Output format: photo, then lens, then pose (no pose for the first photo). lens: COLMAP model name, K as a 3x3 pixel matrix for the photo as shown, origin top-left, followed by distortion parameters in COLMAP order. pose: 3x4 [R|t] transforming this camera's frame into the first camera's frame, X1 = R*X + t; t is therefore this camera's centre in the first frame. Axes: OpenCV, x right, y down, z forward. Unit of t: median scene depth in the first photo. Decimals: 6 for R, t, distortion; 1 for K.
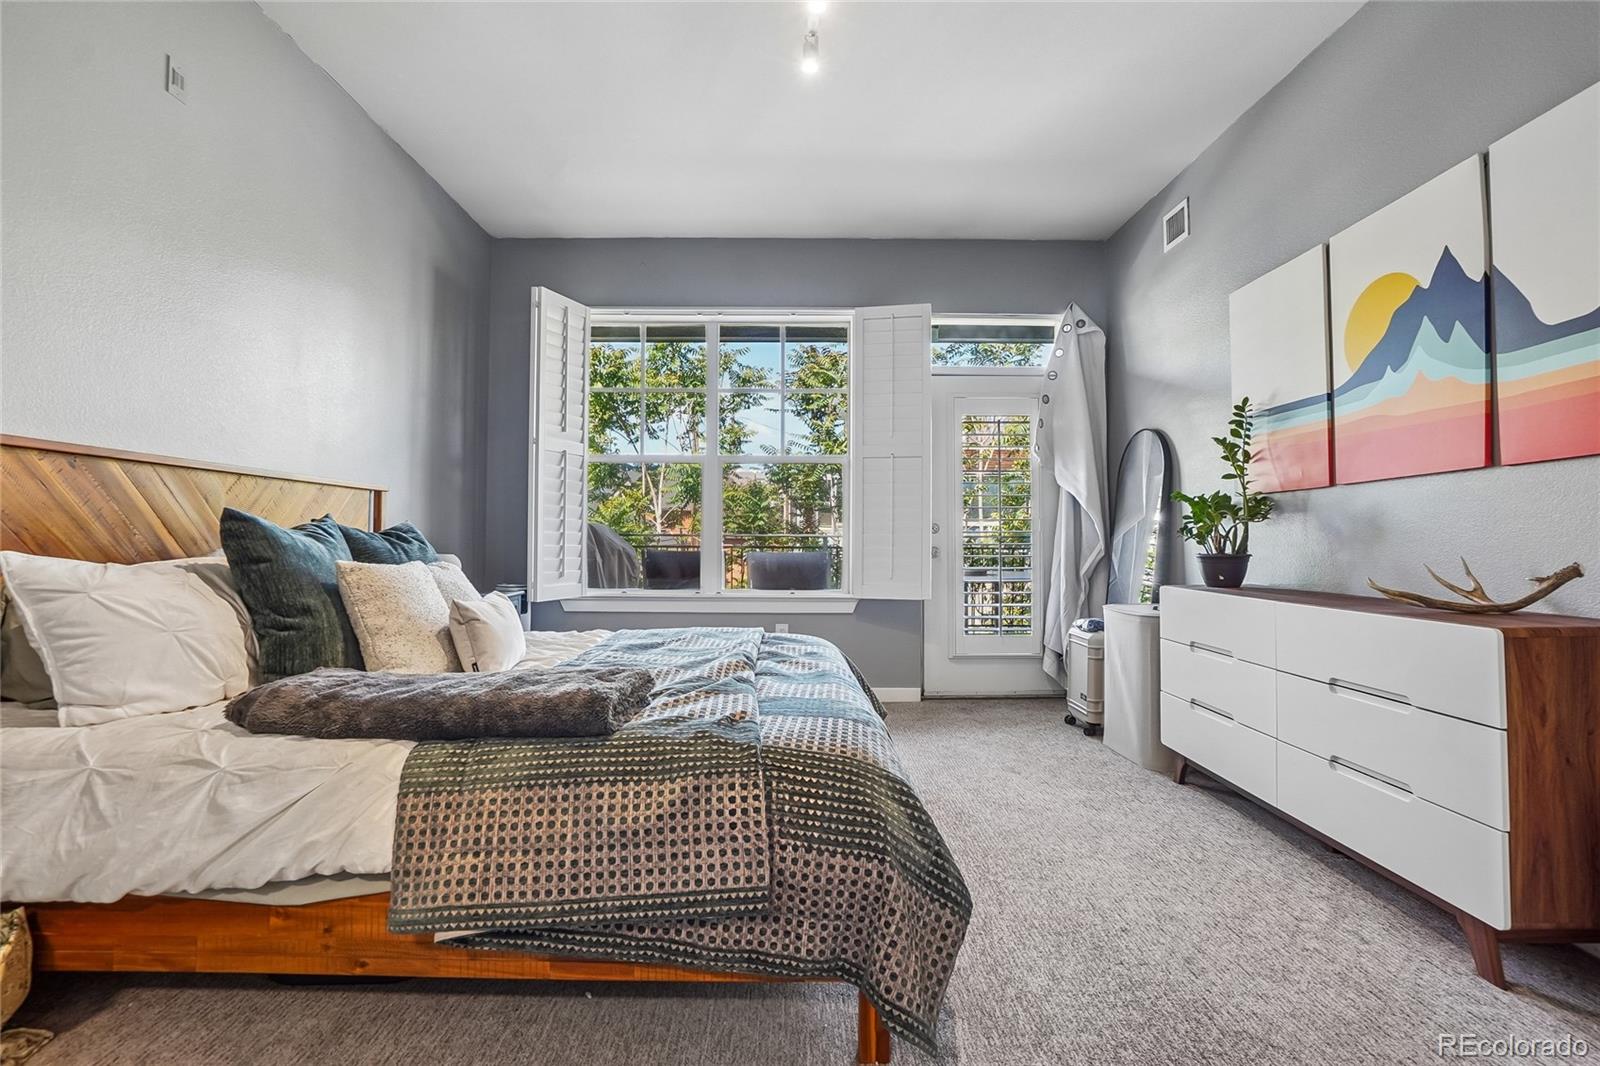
lens RADIAL K [[761.1, 0, 791.7], [0, 761.1, 524.8], [0, 0, 1]] dist [-0.028954, 0.000700]
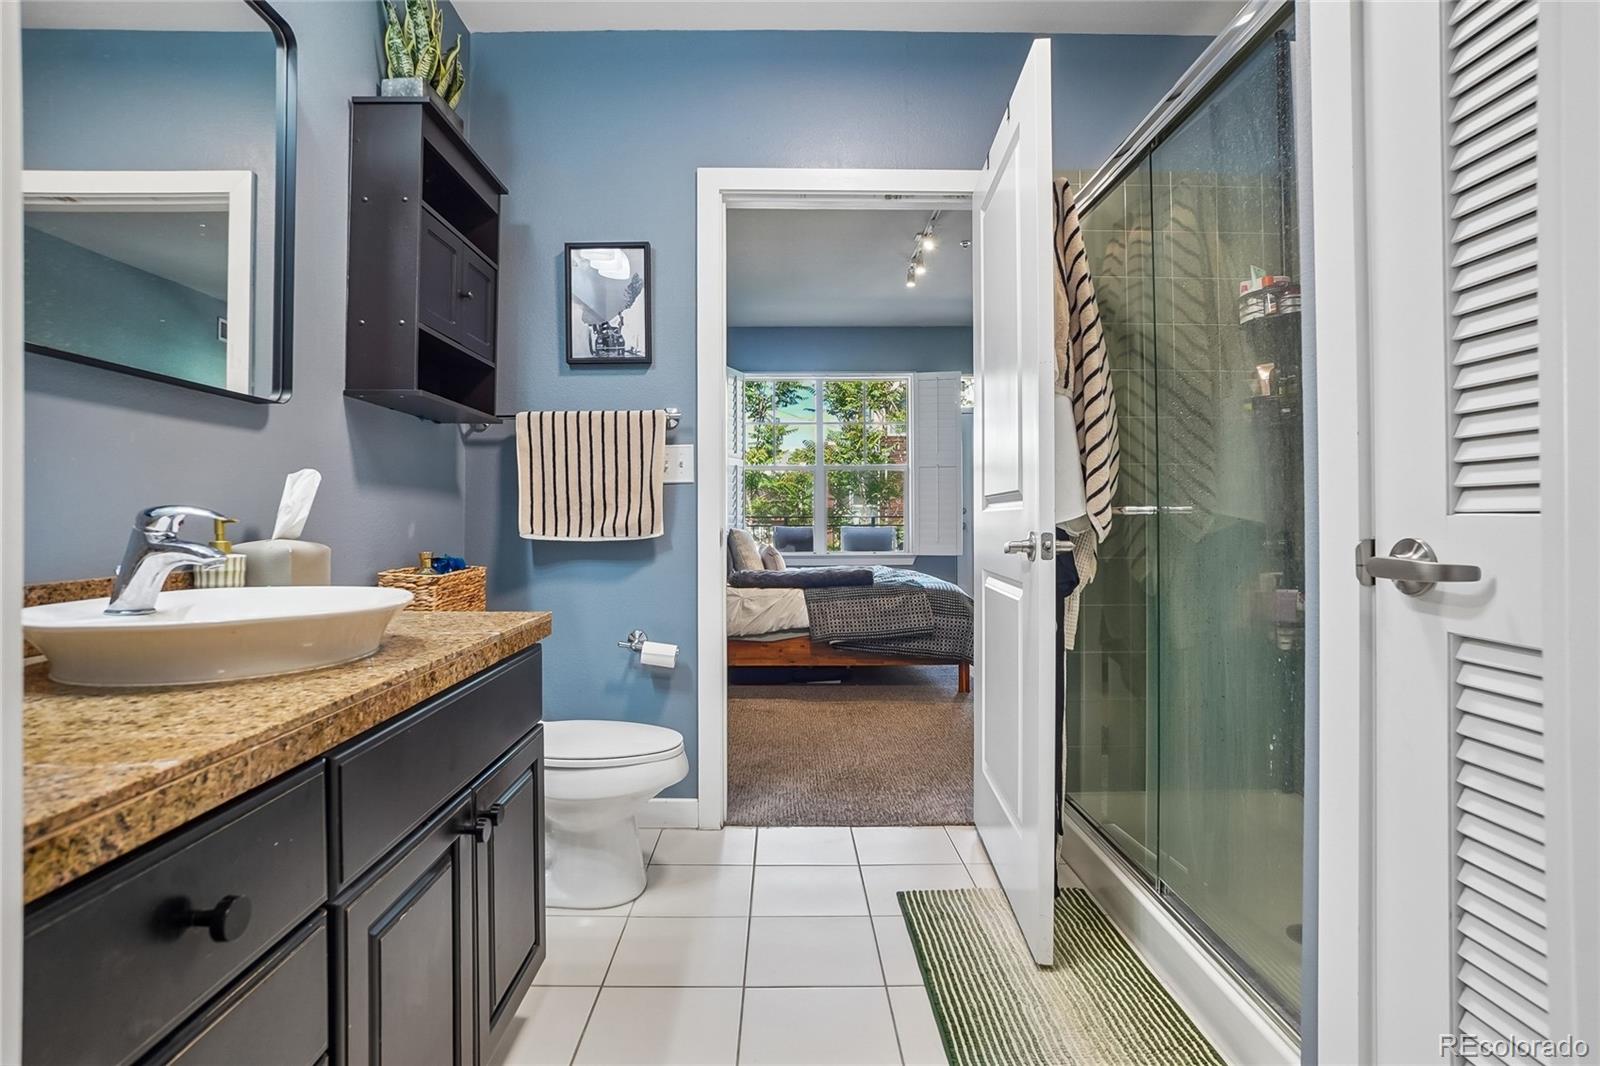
lens RADIAL K [[811.2, 0, 791.1], [0, 811.2, 528.1], [0, 0, 1]] dist [-0.050245, 0.023036]
pose [[0.999938, -0.005076, 0.009873, -0.425504], [0.004796, 0.999590, 0.028219, -0.025098], [-0.010012, -0.028170, 0.999553, -1.560565]]
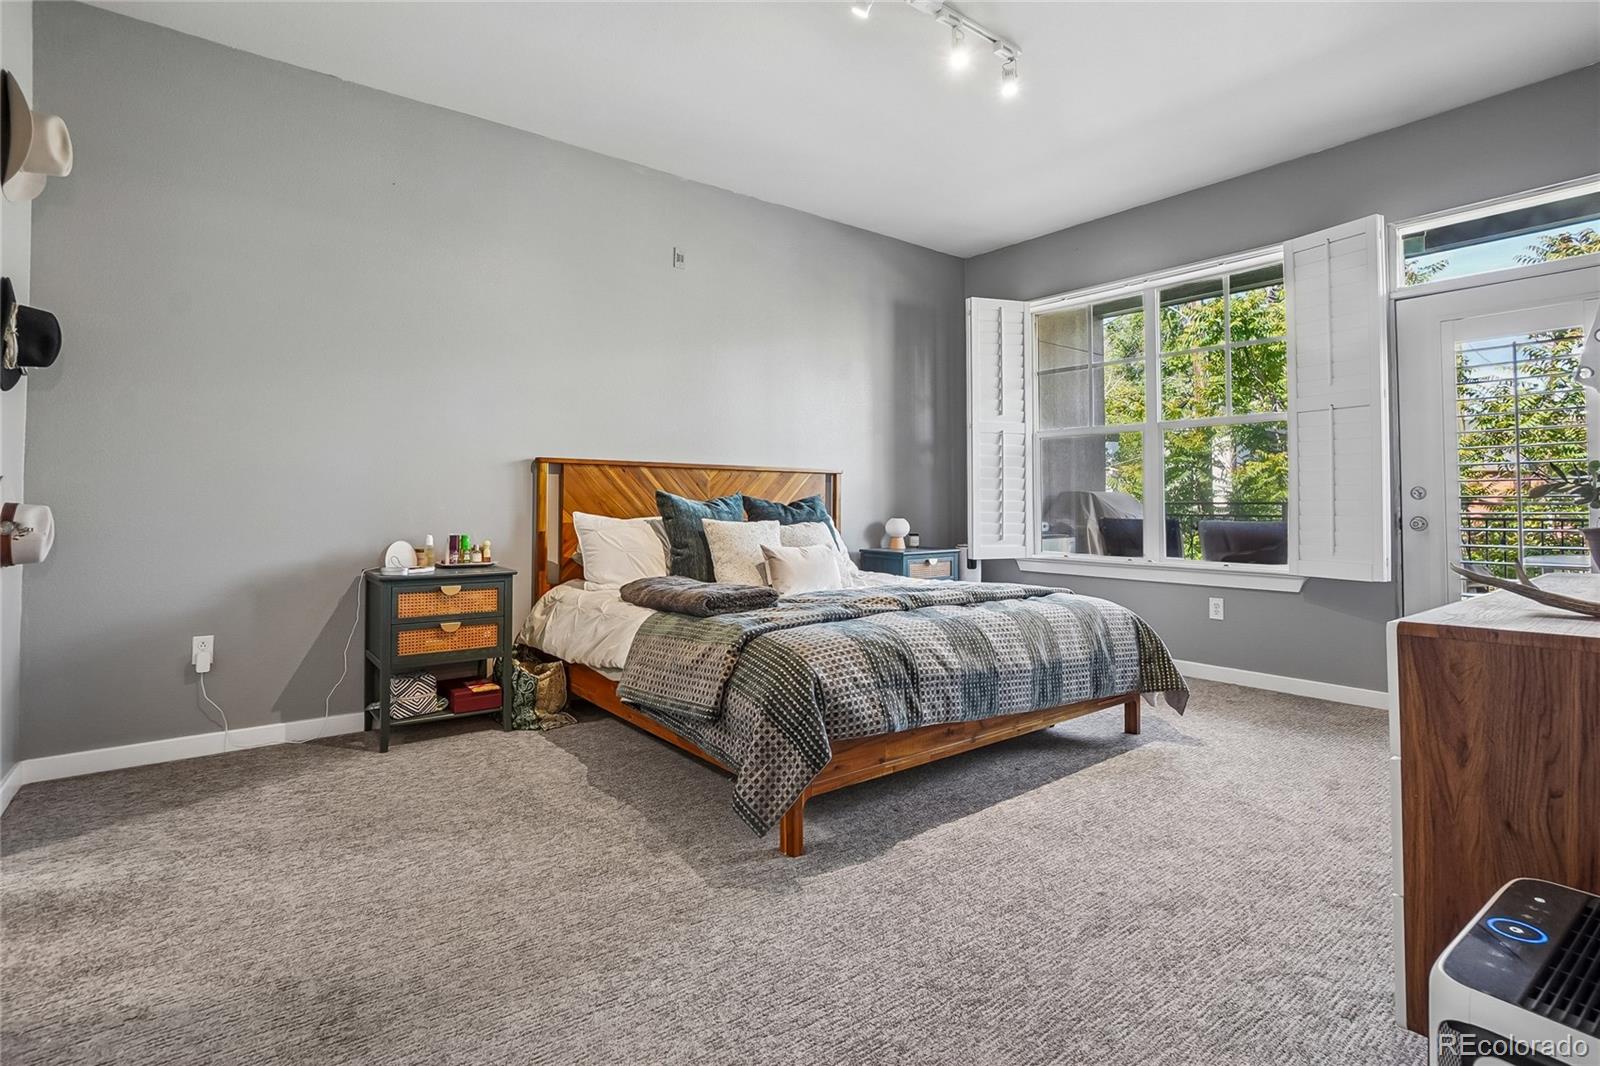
lens RADIAL K [[783.1, 0, 805.1], [0, 783.1, 487.5], [0, 0, 1]] dist [-0.040633, 0.000575]
pose [[0.620697, -0.020926, -0.783771, 0.975567], [0.013979, 0.999780, -0.015622, 0.006606], [0.783926, -0.001259, 0.620854, 0.044525]]
